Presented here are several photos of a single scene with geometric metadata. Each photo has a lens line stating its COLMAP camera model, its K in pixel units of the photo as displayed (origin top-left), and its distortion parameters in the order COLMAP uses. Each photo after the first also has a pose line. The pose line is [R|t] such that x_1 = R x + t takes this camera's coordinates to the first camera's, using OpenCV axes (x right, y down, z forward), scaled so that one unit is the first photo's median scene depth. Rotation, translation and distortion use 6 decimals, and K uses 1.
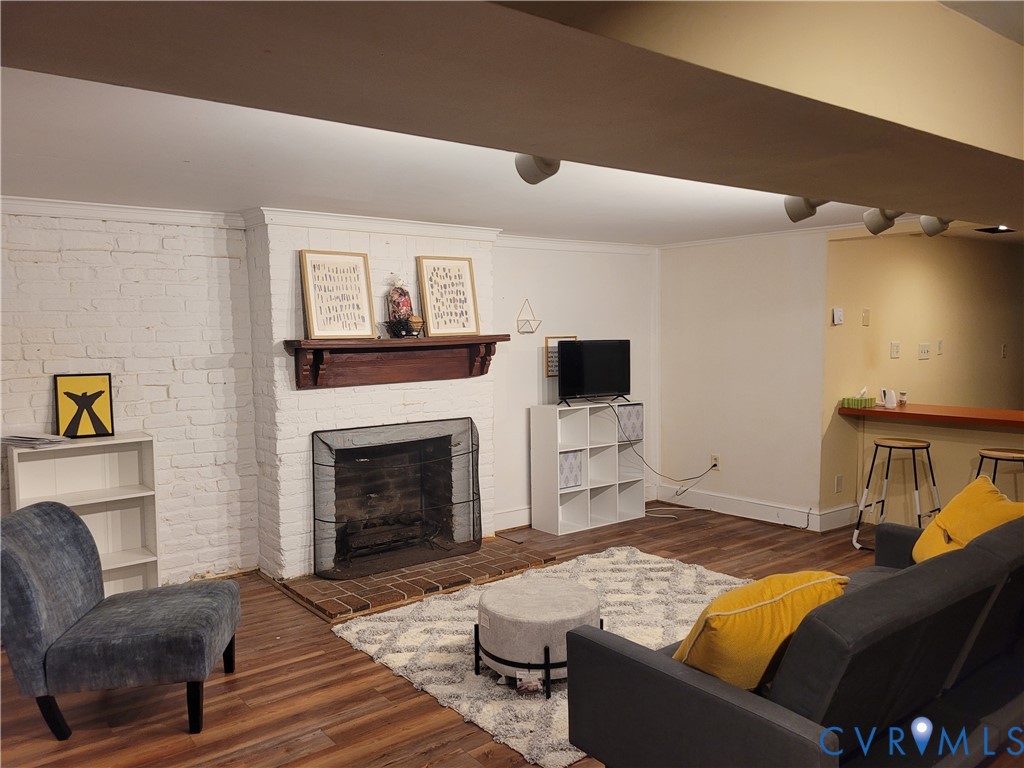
lens RADIAL K [[771.7, 0, 506.7], [0, 771.7, 386.9], [0, 0, 1]] dist [0.049107, 0.000166]
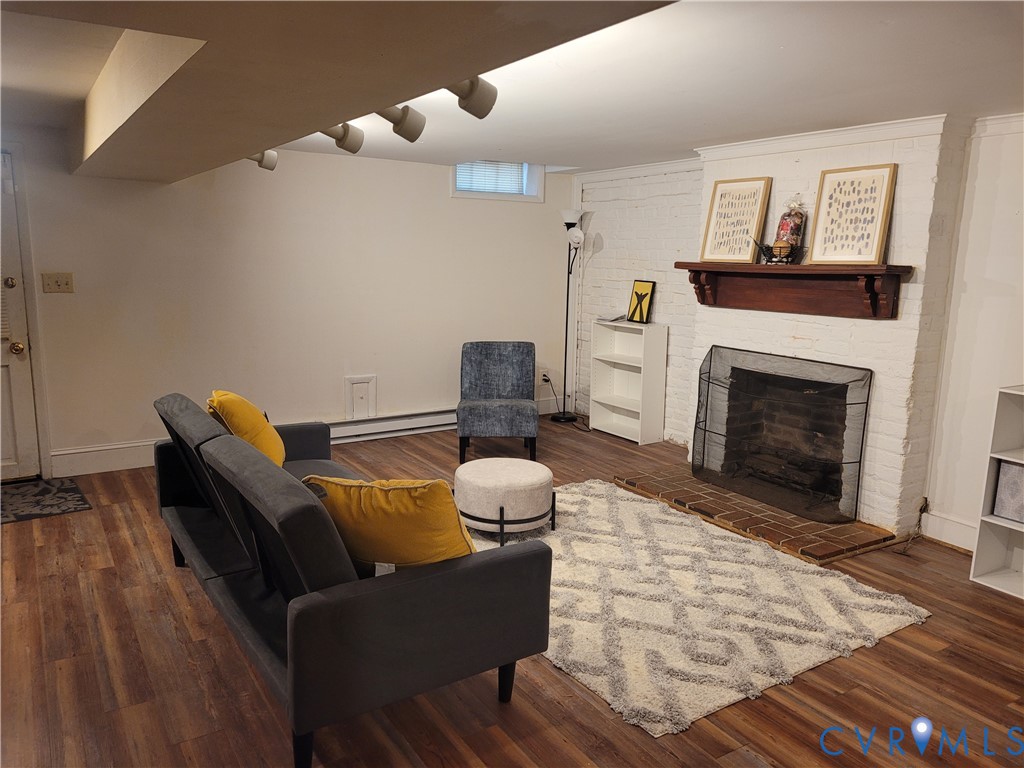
lens RADIAL K [[771.7, 0, 506.7], [0, 771.7, 385.0], [0, 0, 1]] dist [0.049107, 0.000166]
pose [[-0.097309, 0.179255, -0.978978, 0.820594], [-0.096741, 0.977285, 0.188561, -0.063096], [0.990541, 0.113056, -0.077758, 0.729087]]
